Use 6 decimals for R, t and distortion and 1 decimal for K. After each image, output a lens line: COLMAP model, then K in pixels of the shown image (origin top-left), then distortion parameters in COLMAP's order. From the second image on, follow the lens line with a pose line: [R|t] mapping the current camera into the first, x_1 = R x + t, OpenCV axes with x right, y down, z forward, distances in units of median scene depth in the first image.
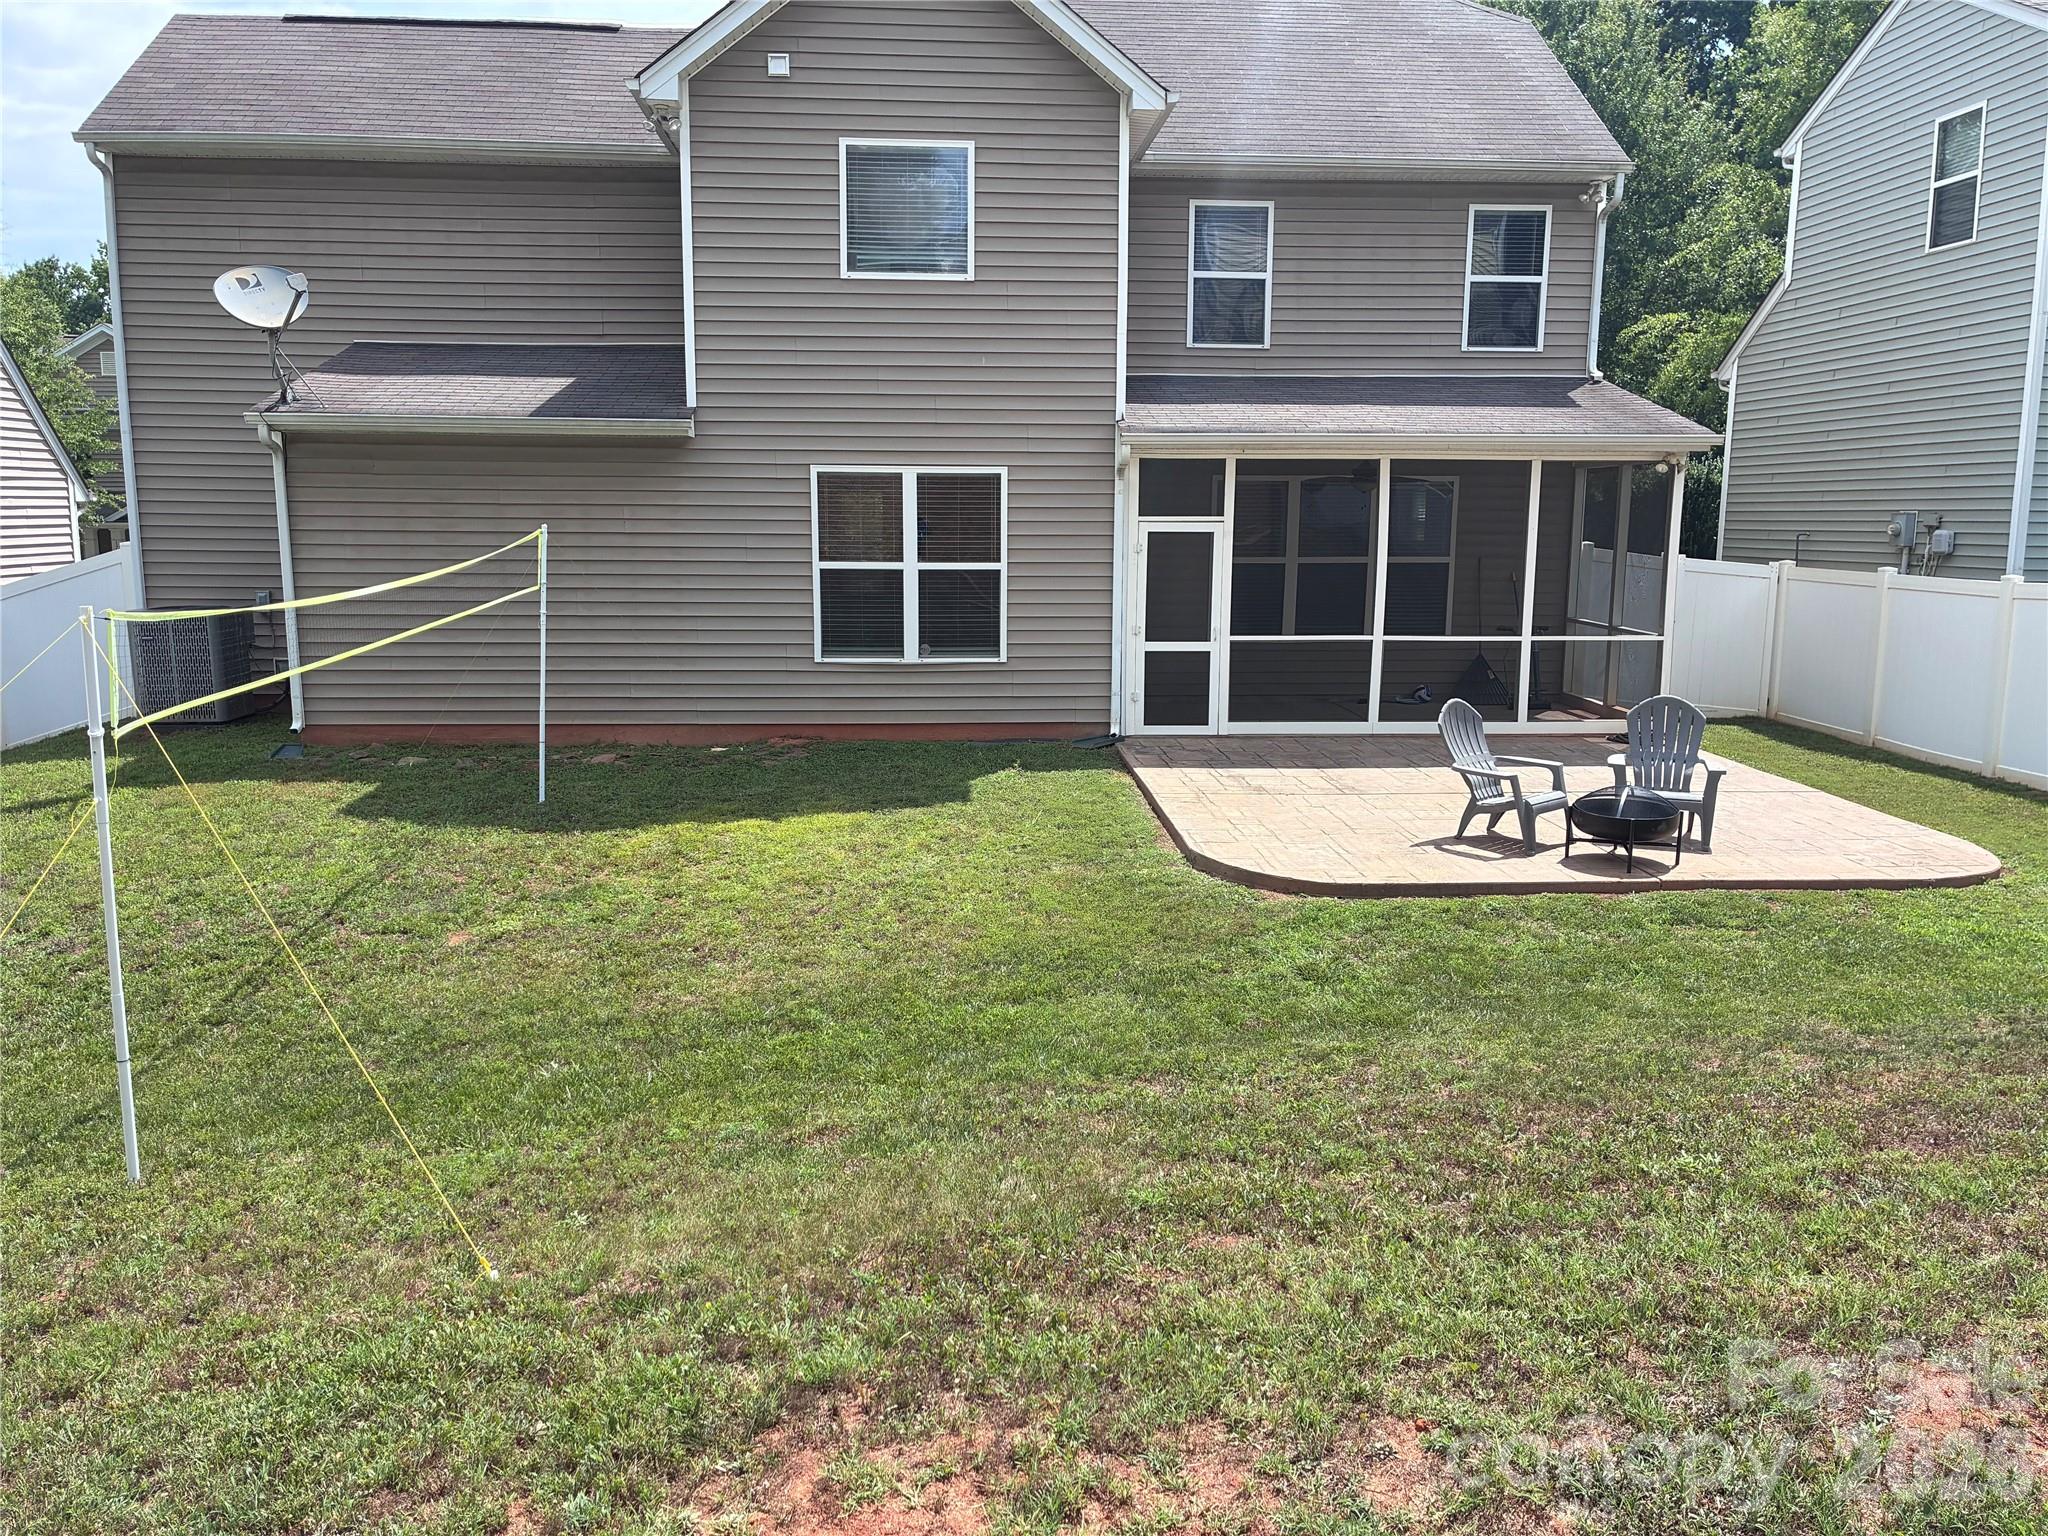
lens RADIAL K [[1548.1, 0, 1024.5], [0, 1548.1, 764.9], [0, 0, 1]] dist [0.001922, -0.003827]
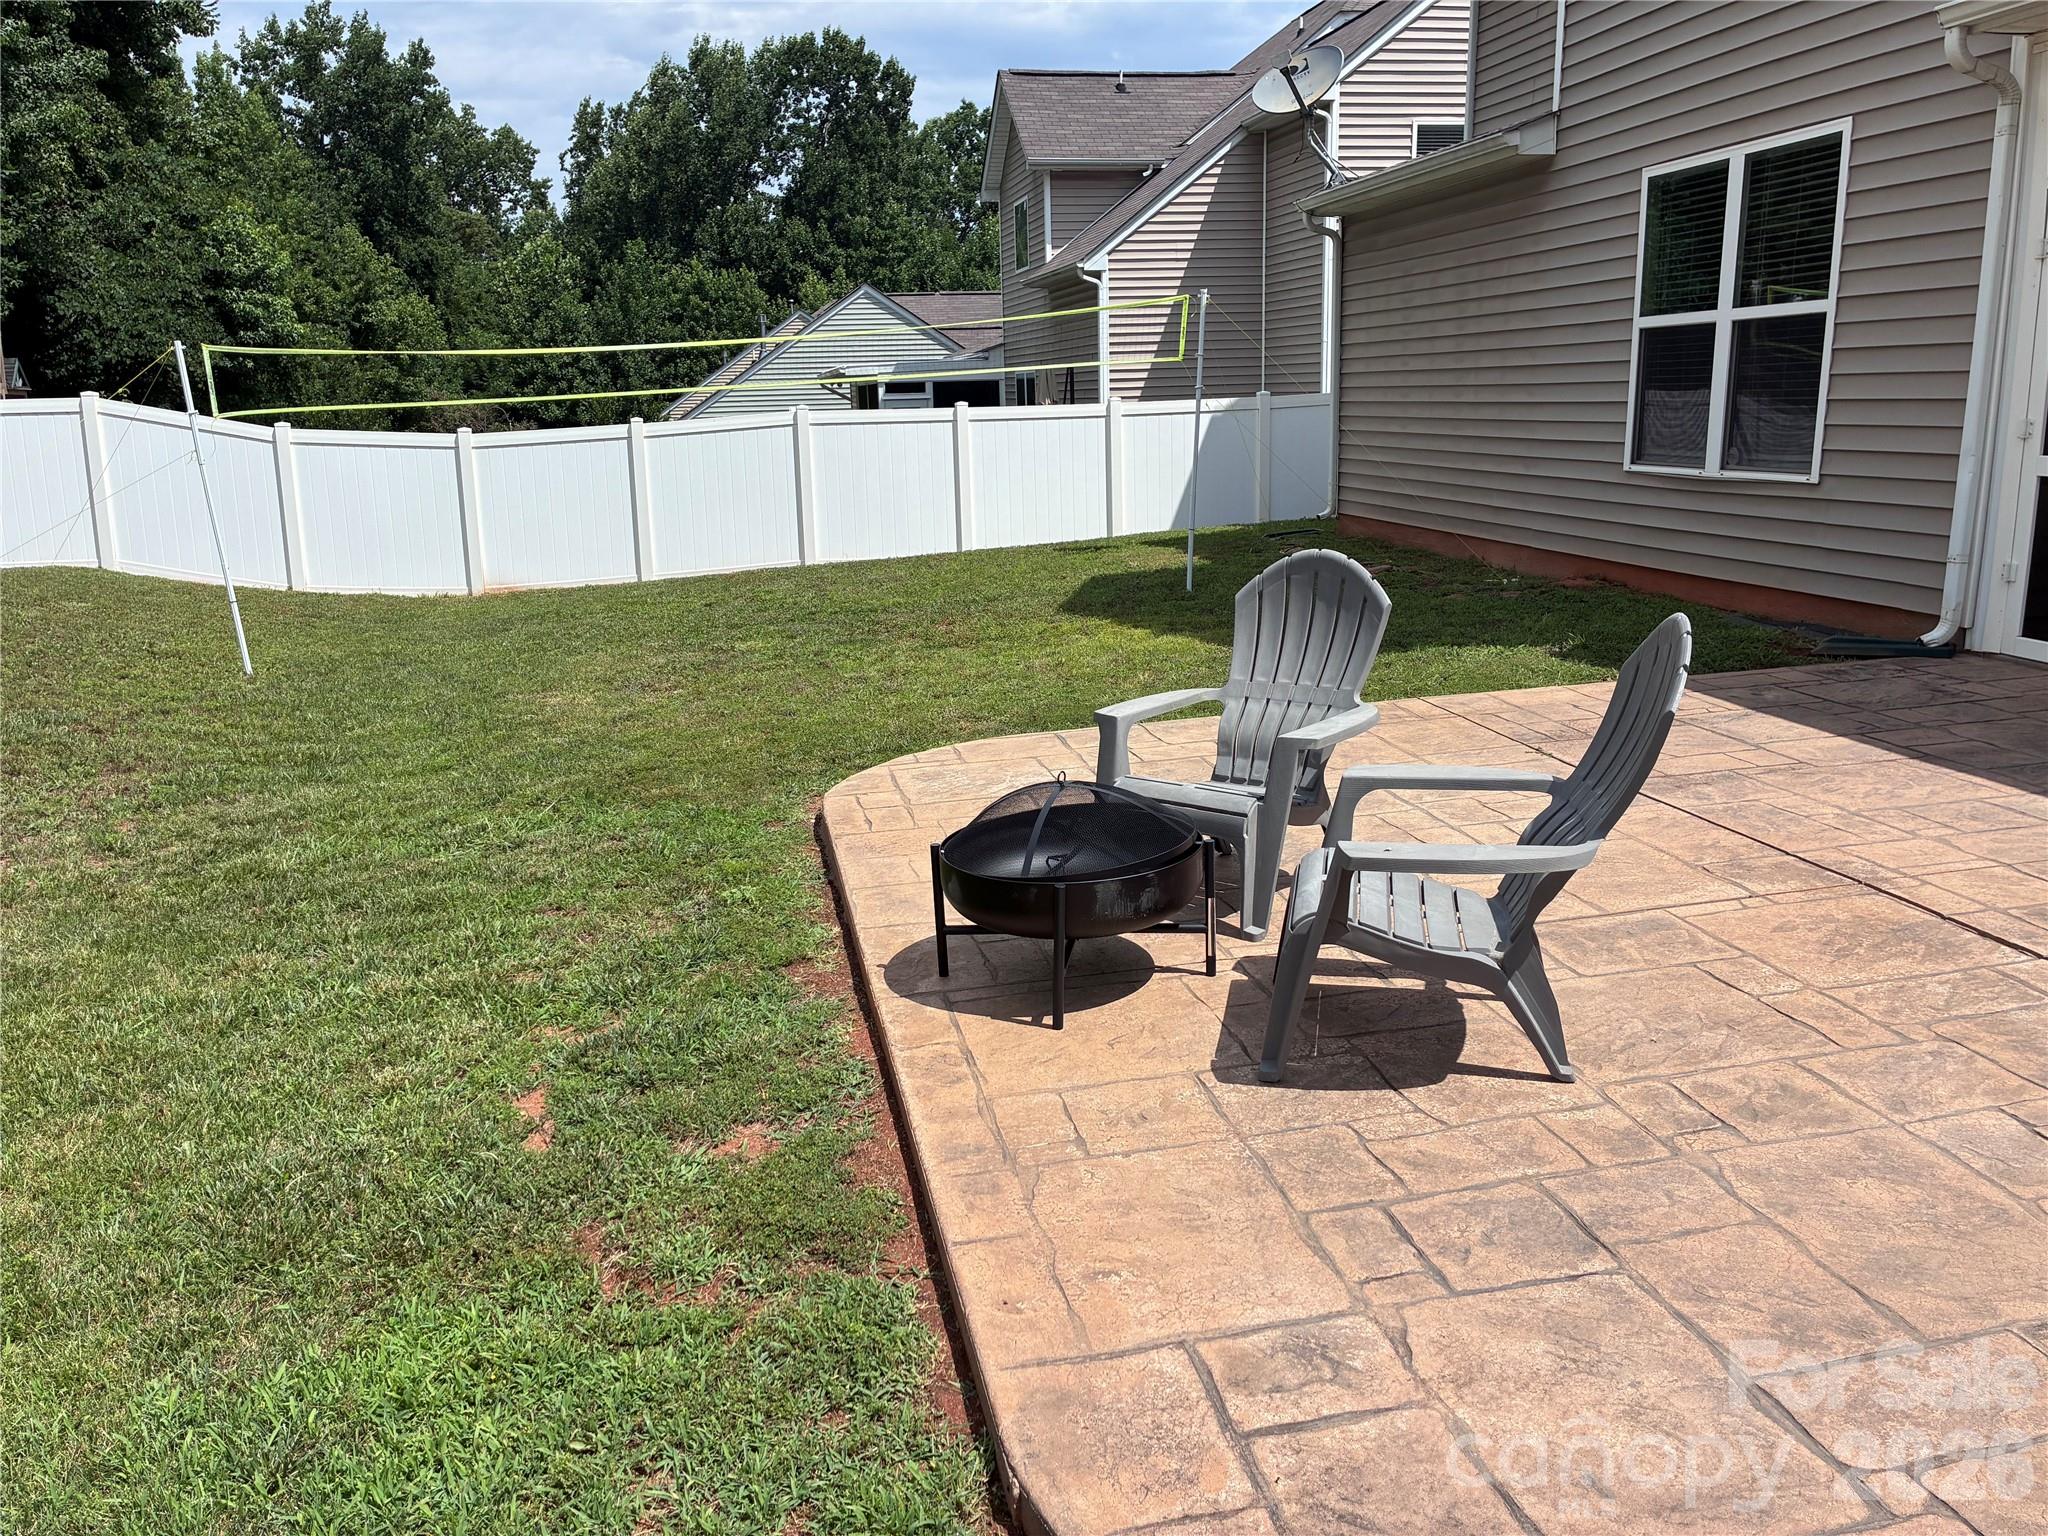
lens RADIAL K [[1548.1, 0, 1025.8], [0, 1548.1, 764.0], [0, 0, 1]] dist [0.001922, -0.003827]
pose [[0.135212, 0.217781, -0.966586, 0.519001], [-0.137766, 0.970201, 0.199324, -0.040873], [0.981192, 0.106212, 0.161186, 0.651766]]
